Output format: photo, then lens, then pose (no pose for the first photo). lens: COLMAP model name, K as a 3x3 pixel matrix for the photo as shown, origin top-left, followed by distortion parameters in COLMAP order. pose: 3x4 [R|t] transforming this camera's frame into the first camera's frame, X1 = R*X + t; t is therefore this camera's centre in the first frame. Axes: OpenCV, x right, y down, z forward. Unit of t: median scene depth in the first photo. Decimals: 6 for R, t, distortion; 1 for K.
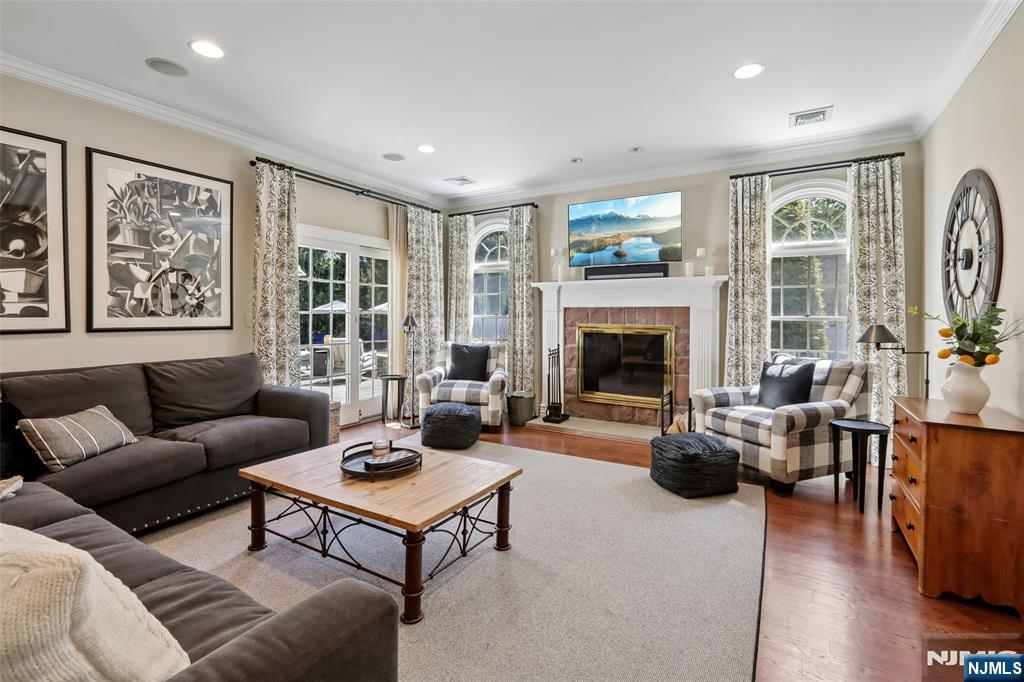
lens RADIAL K [[464.0, 0, 518.7], [0, 464.0, 323.0], [0, 0, 1]] dist [-0.004402, 0.003817]
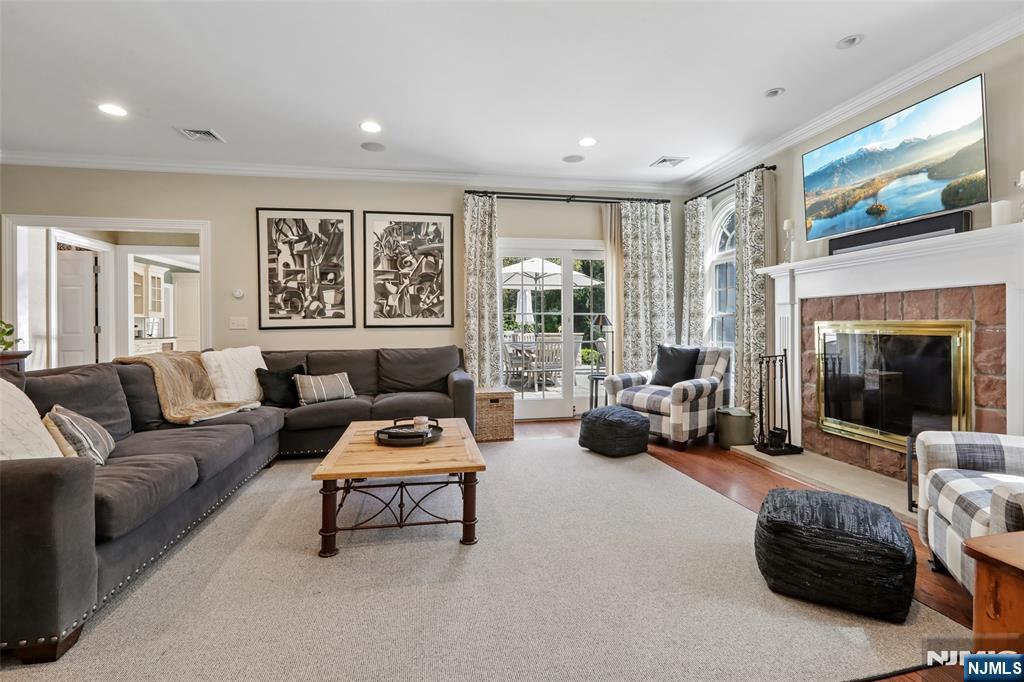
lens RADIAL K [[464.0, 0, 512.3], [0, 464.0, 330.7], [0, 0, 1]] dist [-0.004402, 0.003817]
pose [[0.666484, -0.000275, -0.745519, 0.380607], [-0.001866, 0.999996, -0.002037, 0.020890], [0.745517, 0.002749, 0.666481, 0.210232]]
